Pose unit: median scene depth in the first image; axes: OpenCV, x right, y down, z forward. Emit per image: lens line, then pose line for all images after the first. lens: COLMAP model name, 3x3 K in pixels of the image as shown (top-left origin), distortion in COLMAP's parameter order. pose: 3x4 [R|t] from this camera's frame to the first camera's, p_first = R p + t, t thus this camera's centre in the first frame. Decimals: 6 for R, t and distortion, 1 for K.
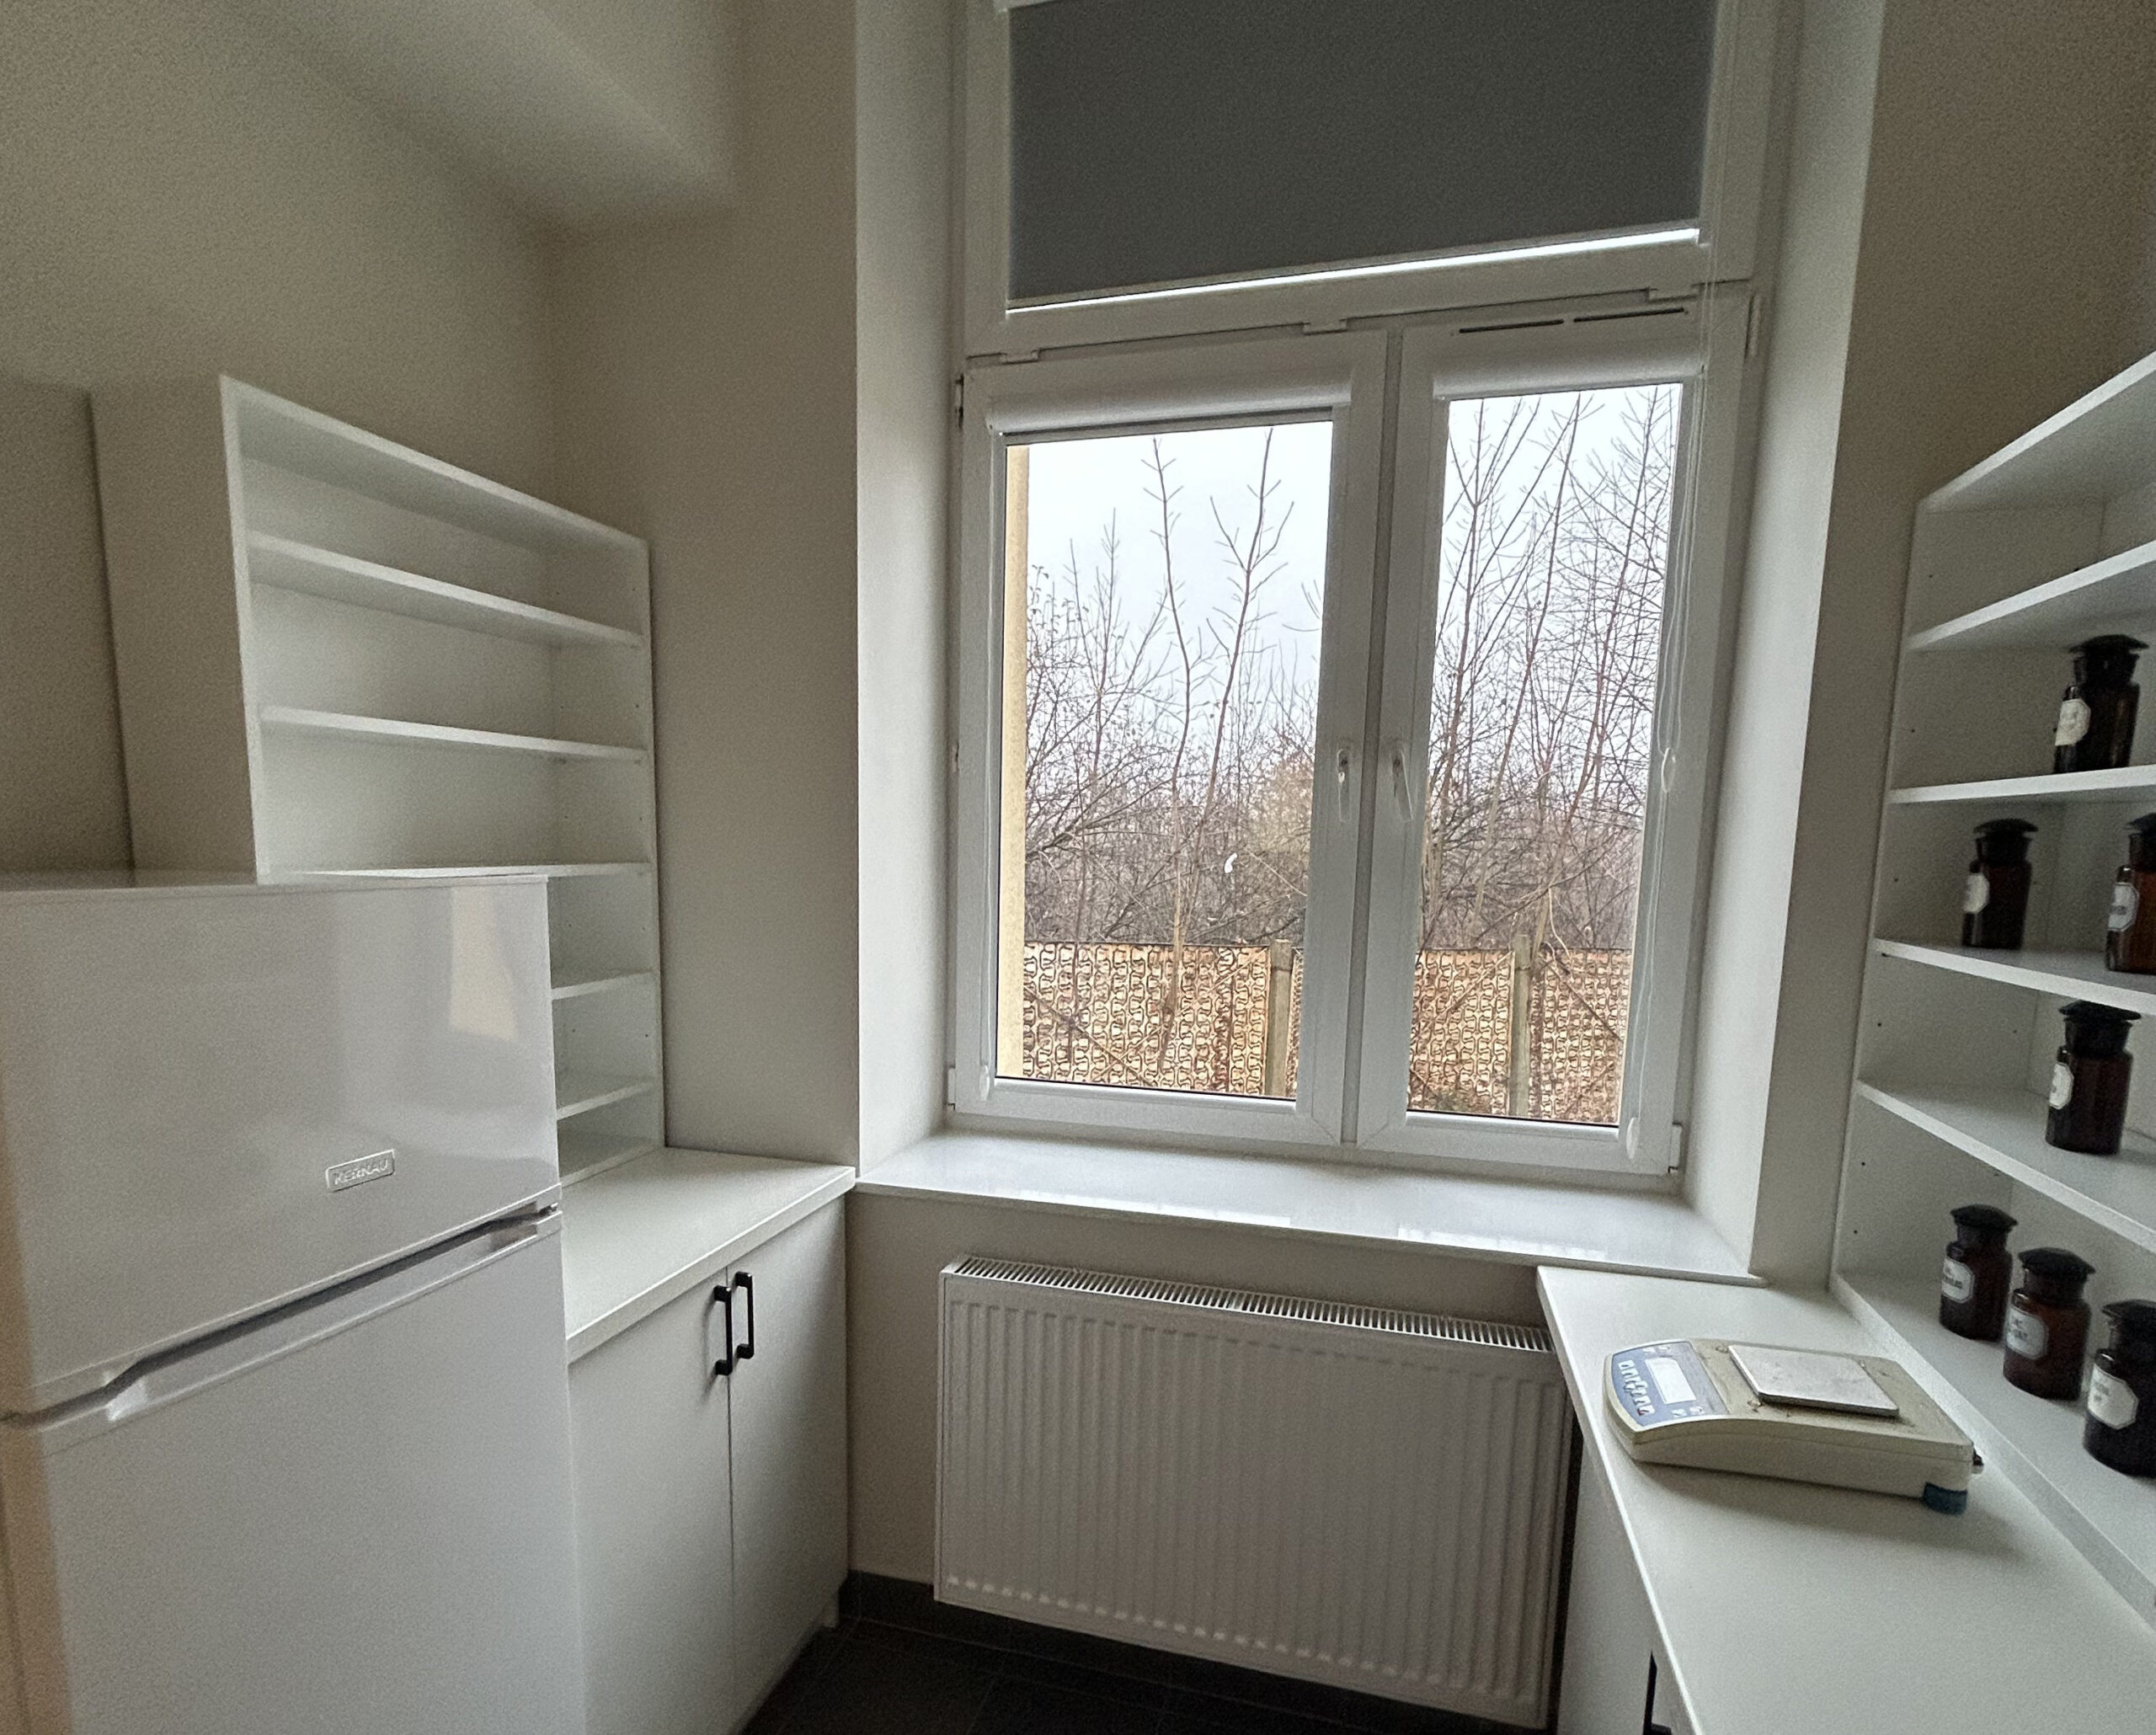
lens RADIAL K [[1179.8, 0, 1072.5], [0, 1179.8, 1004.5], [0, 0, 1]] dist [0.001219, 0.001045]
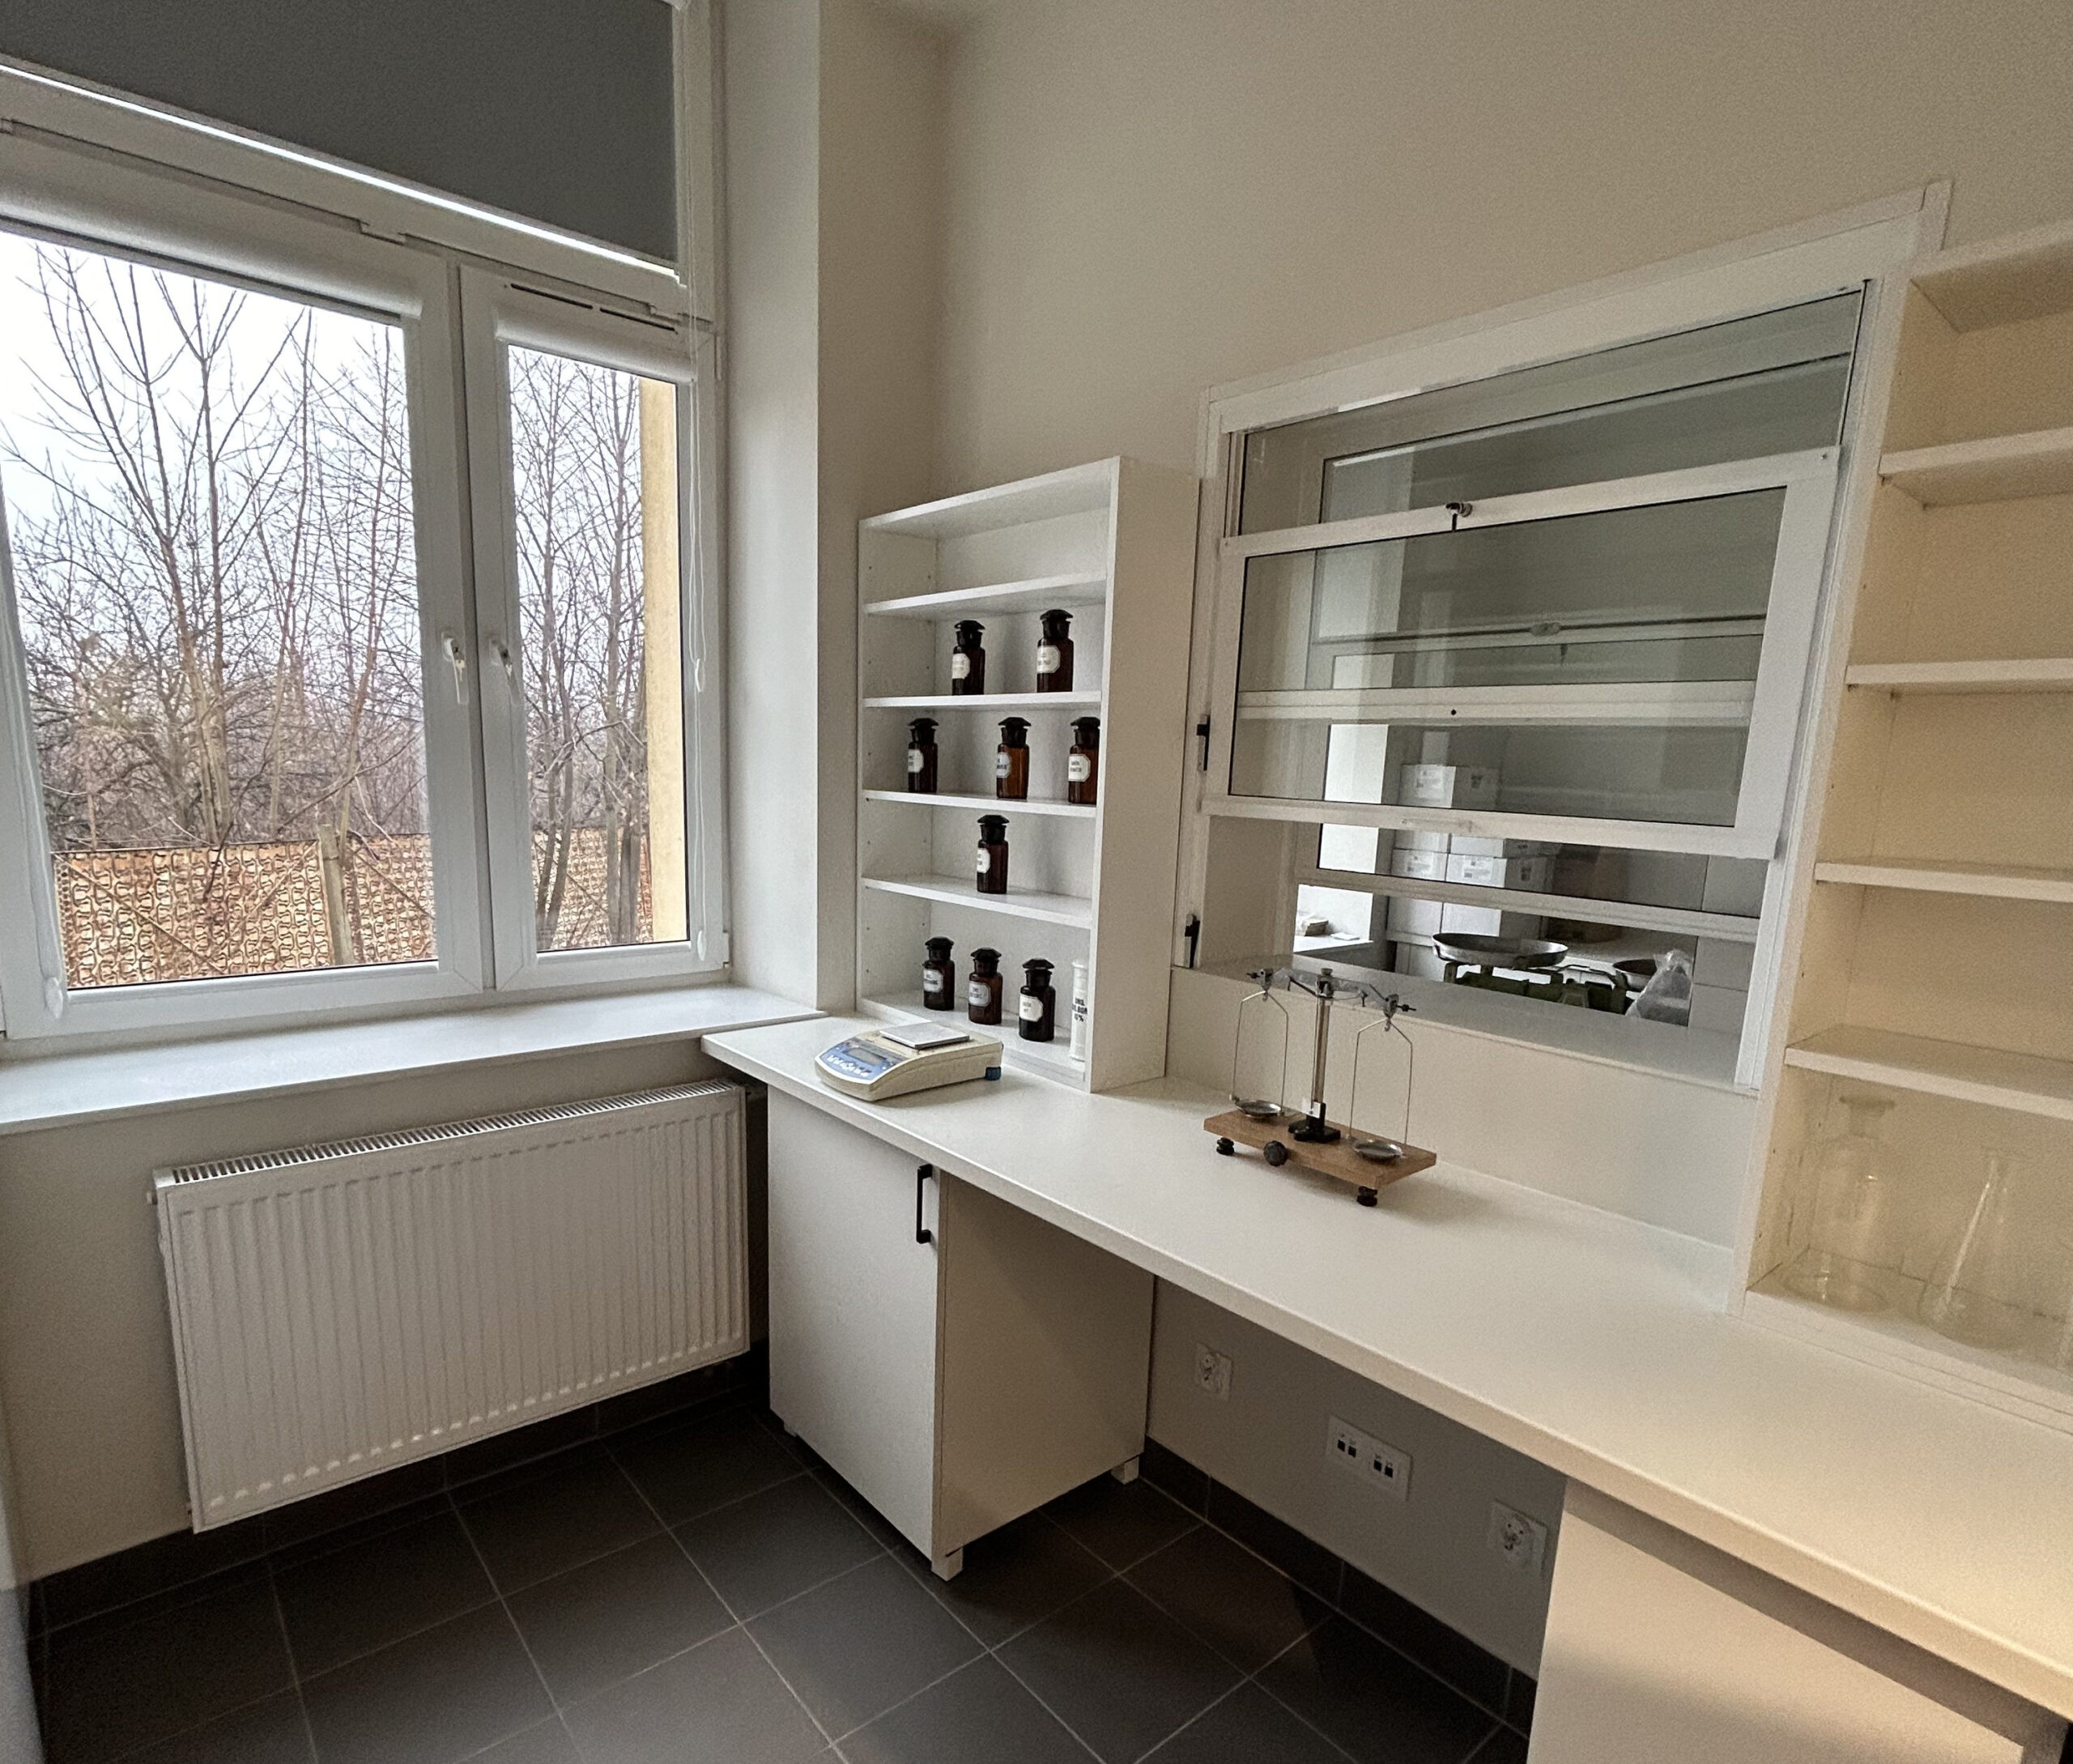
lens RADIAL K [[1115.8, 0, 988.9], [0, 1115.8, 984.7], [0, 0, 1]] dist [-0.001349, 0.000677]
pose [[0.570767, -0.165096, 0.804343, -0.365281], [0.097234, 0.986275, 0.133441, 0.015188], [-0.815335, 0.002046, 0.578986, -0.029755]]
